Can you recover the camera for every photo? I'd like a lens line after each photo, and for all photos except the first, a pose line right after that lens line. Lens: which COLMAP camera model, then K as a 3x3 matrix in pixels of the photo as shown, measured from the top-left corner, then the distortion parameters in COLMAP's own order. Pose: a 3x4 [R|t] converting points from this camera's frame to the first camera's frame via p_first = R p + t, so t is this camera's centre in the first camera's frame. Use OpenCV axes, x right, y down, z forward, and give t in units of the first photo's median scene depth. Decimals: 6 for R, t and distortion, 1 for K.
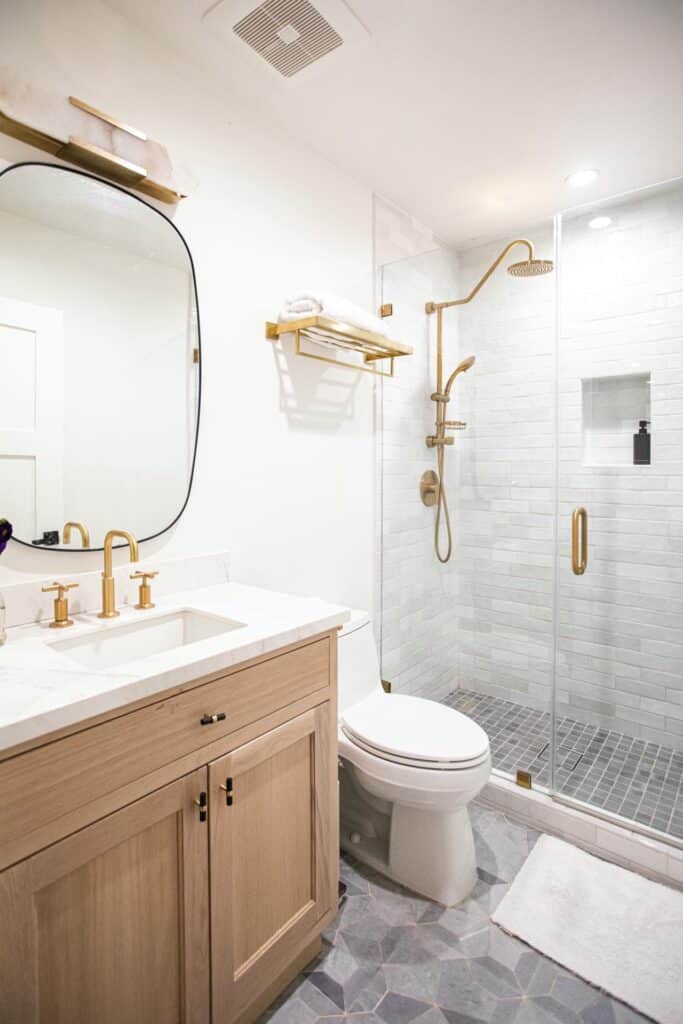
lens RADIAL K [[478.0, 0, 341.6], [0, 478.0, 475.3], [0, 0, 1]] dist [-0.039365, 0.000431]
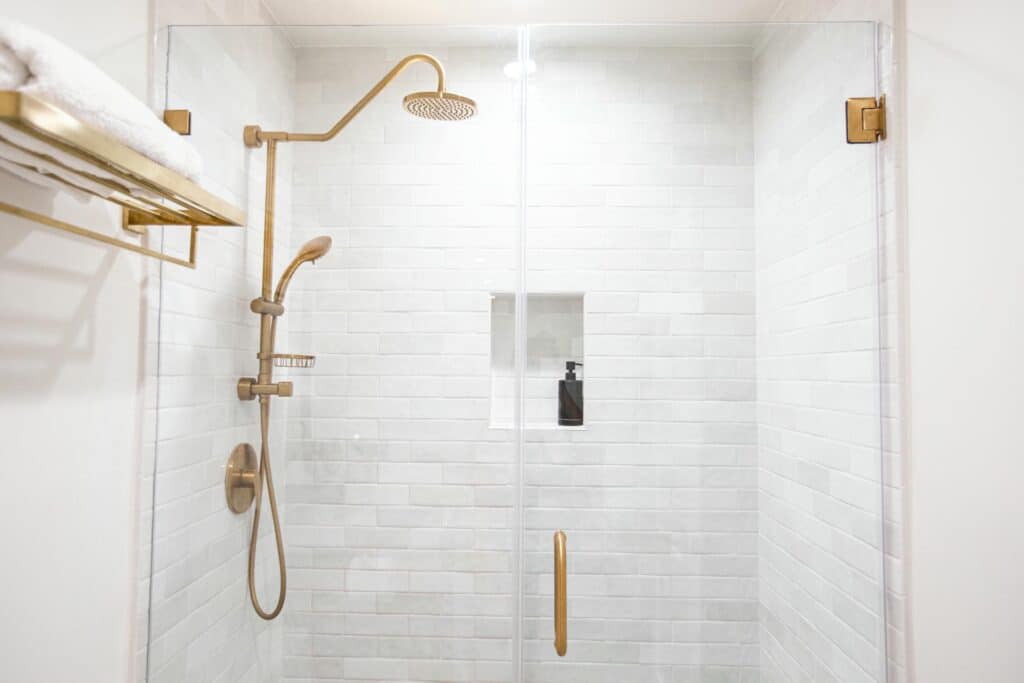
lens RADIAL K [[652.0, 0, 473.8], [0, 652.0, 341.3], [0, 0, 1]] dist [-0.029685, 0.000705]
pose [[0.806013, 0.030755, 0.591098, -0.036071], [0.003945, 0.998348, -0.057323, -0.086671], [-0.591884, 0.048535, 0.804560, 0.300520]]
